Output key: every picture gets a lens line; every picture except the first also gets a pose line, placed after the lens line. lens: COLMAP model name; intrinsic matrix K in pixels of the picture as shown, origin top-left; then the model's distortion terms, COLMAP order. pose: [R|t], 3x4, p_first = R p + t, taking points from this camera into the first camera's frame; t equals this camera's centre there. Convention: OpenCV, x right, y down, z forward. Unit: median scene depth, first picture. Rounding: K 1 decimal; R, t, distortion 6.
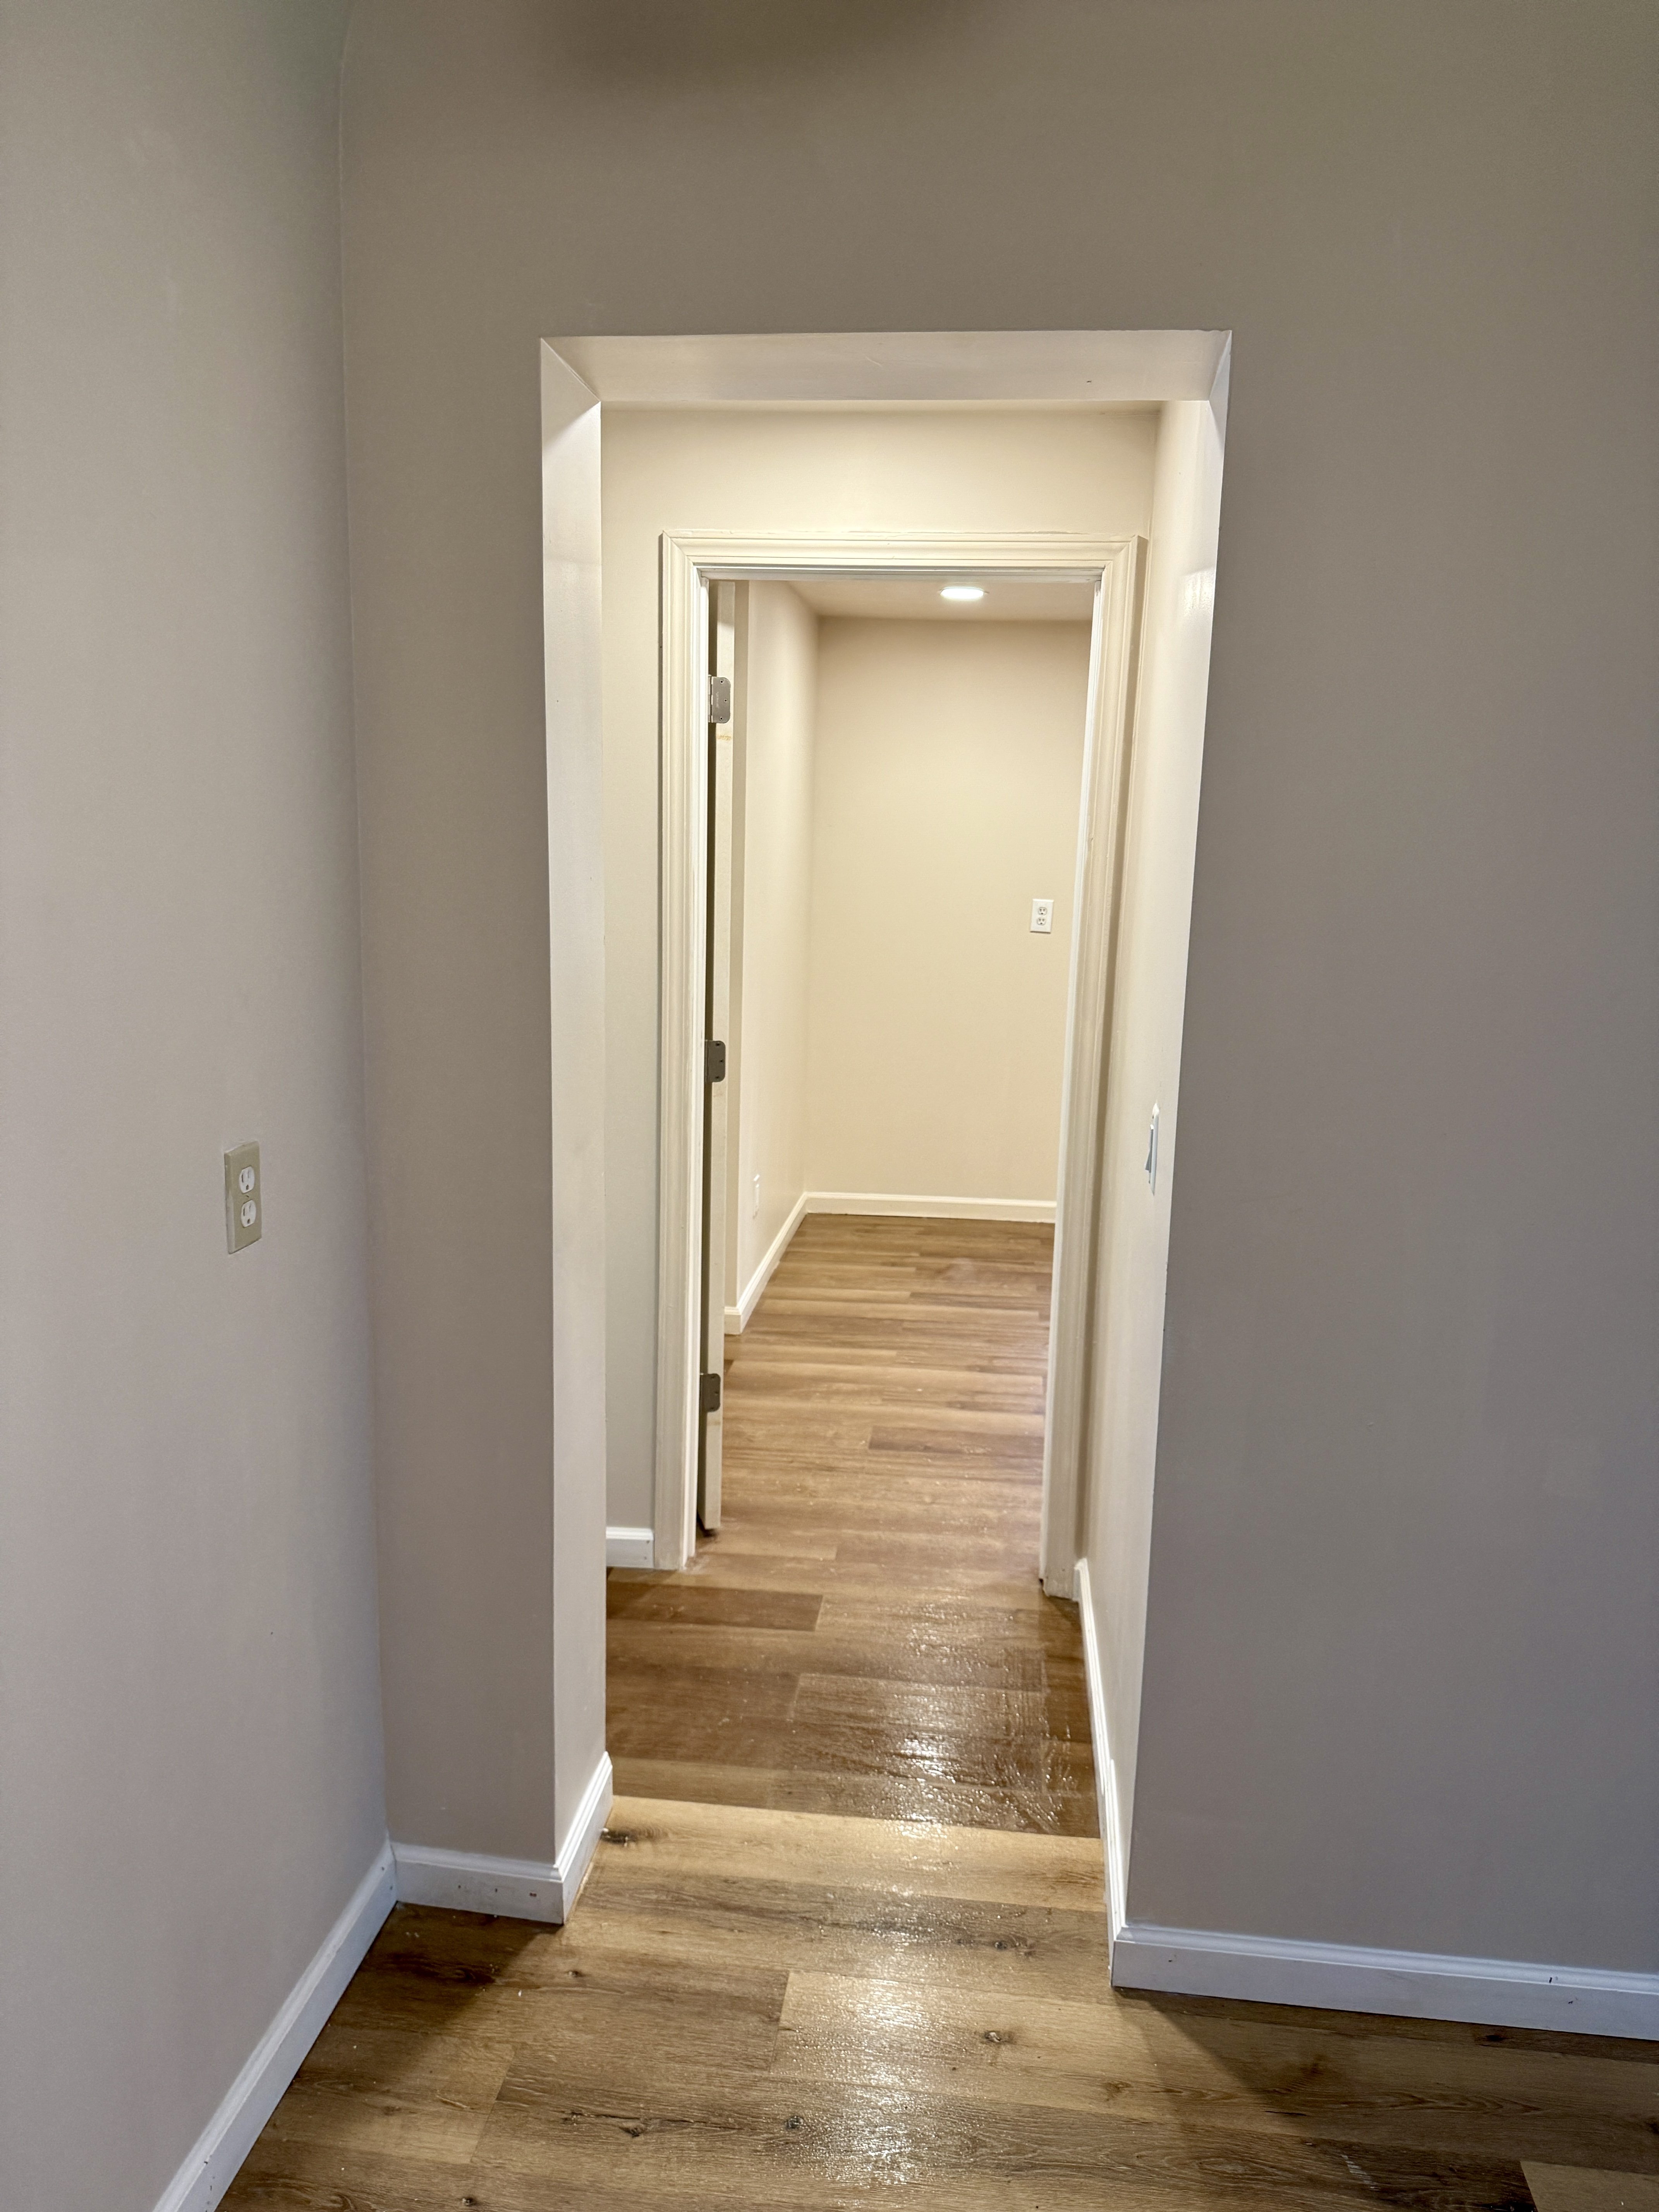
lens RADIAL K [[1624.4, 0, 824.7], [0, 1624.4, 1103.5], [0, 0, 1]] dist [-0.007524, -0.005576]
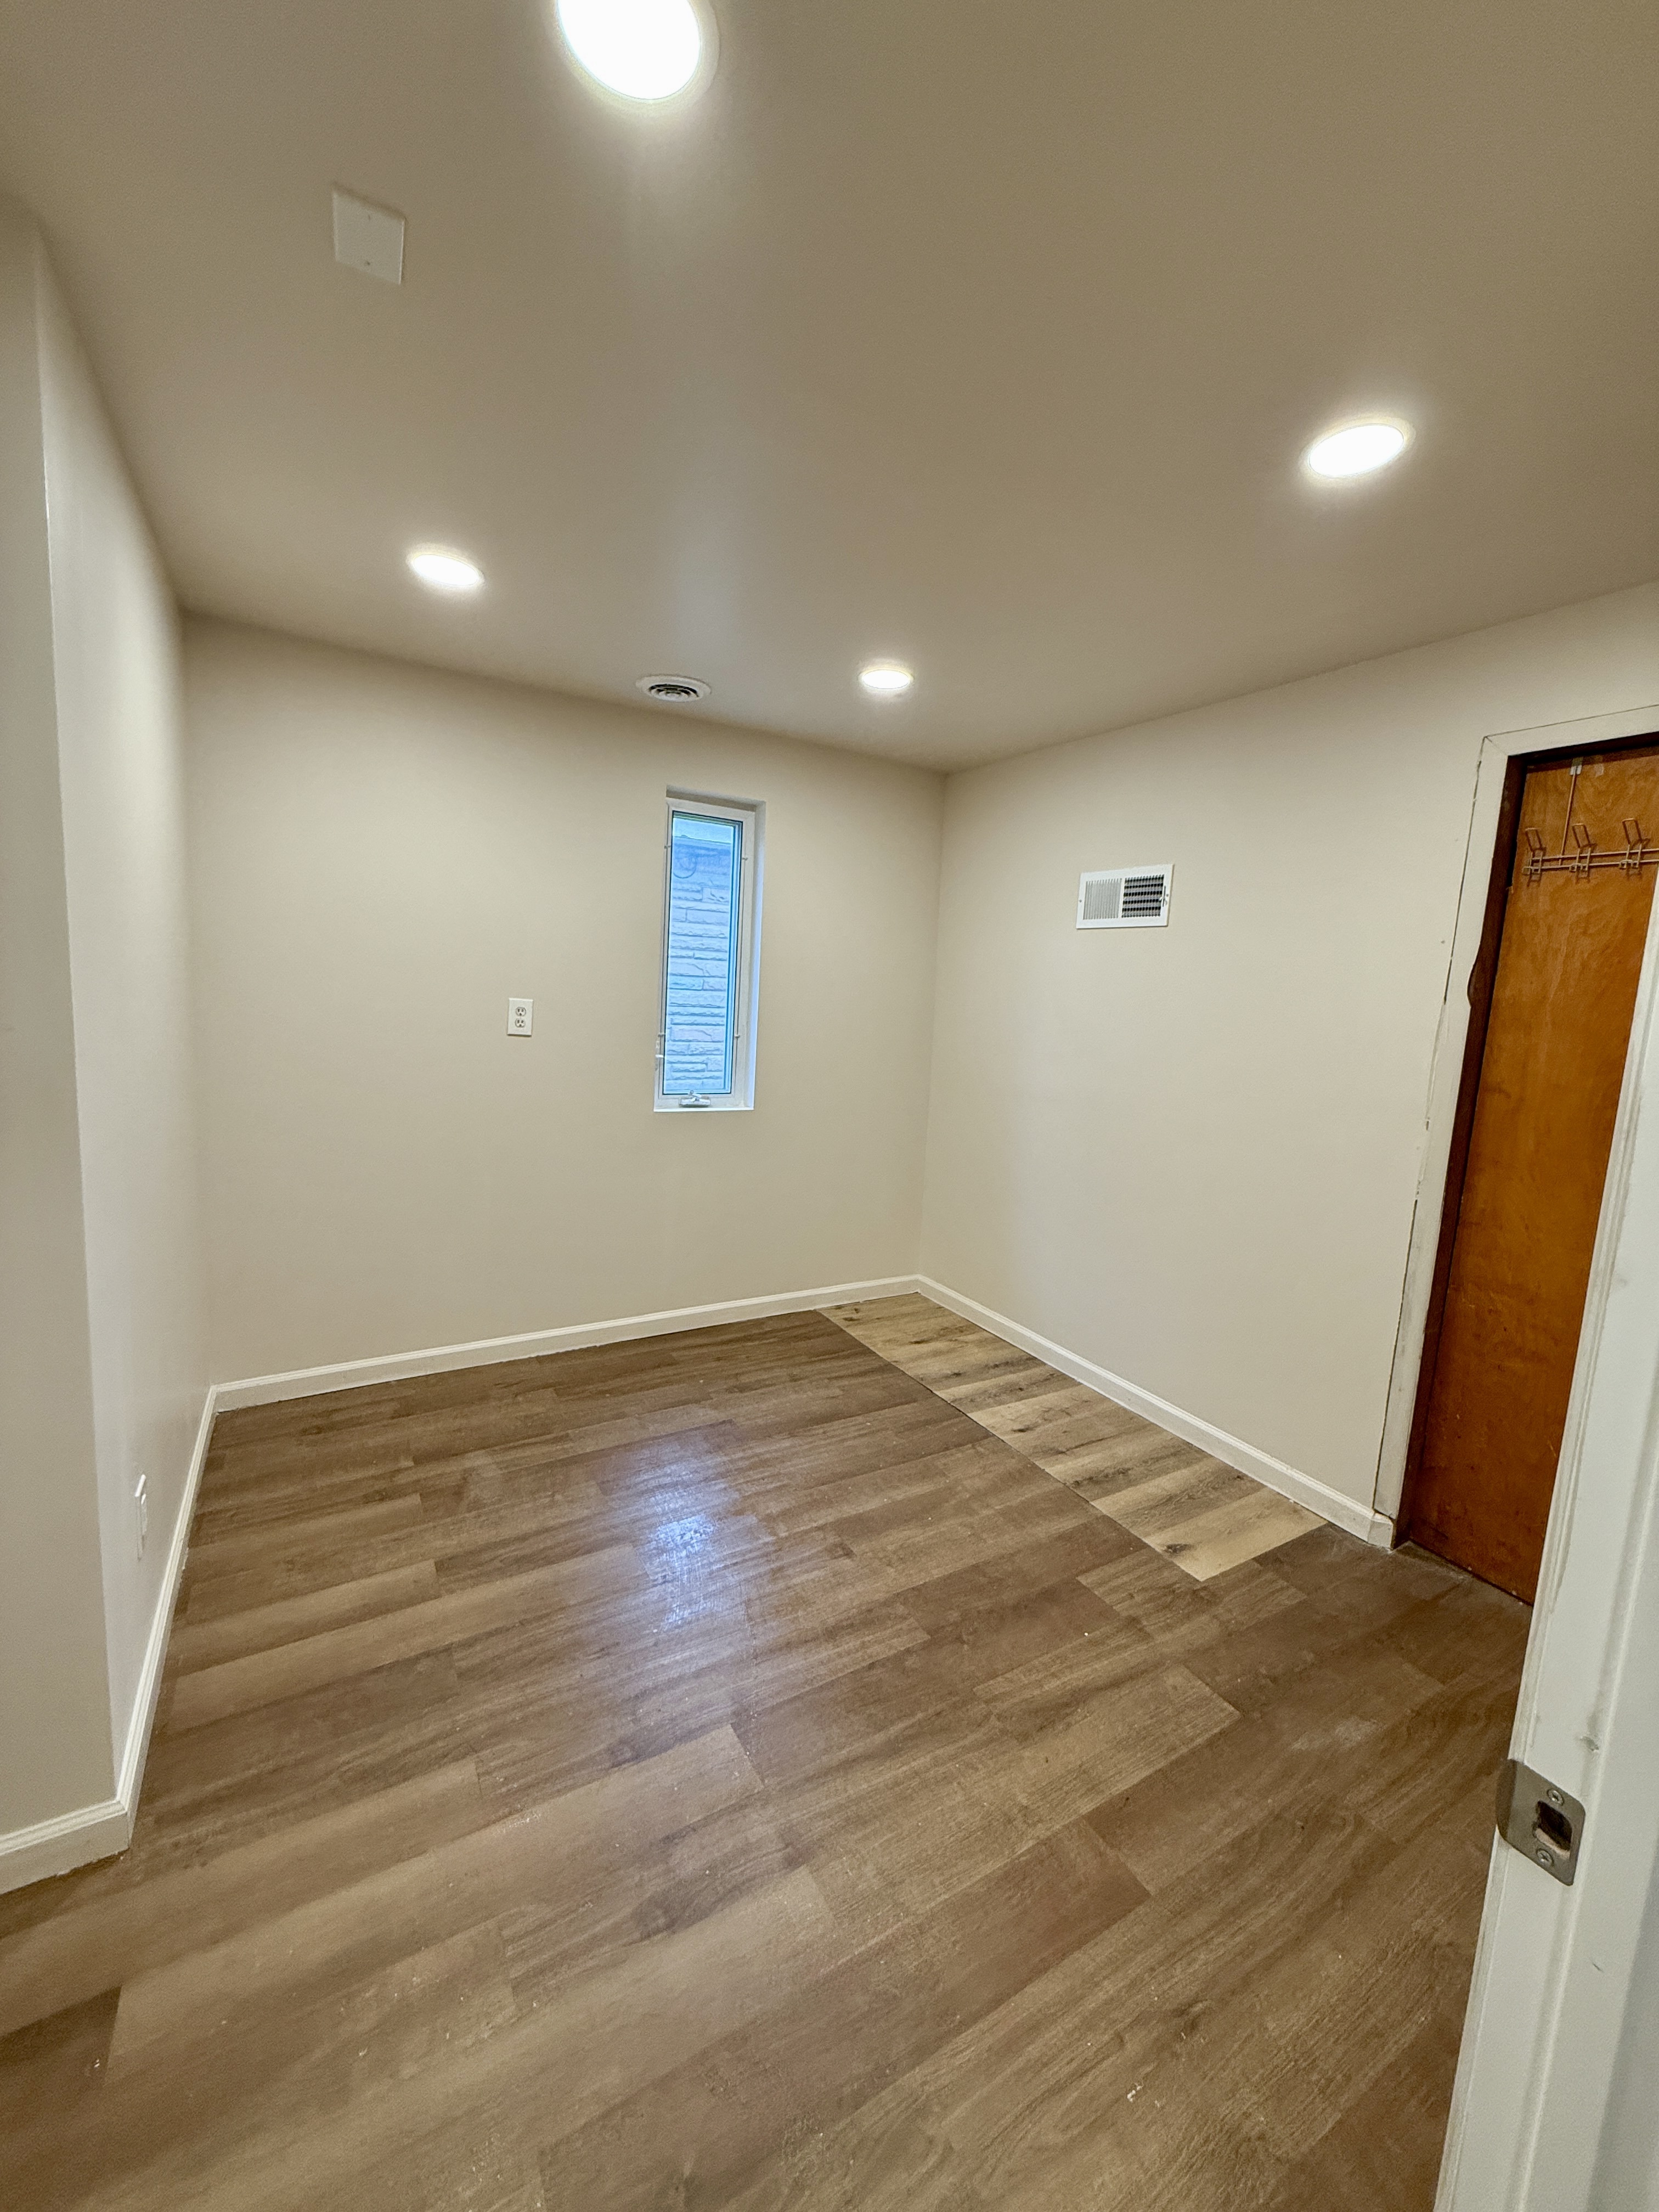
lens RADIAL K [[882.4, 0, 827.1], [0, 882.4, 1089.3], [0, 0, 1]] dist [-0.002425, 0.000504]
pose [[0.795533, -0.060644, 0.602868, -0.027072], [0.077394, 0.996999, -0.001836, -0.068620], [-0.600947, 0.048119, 0.797839, 0.568035]]
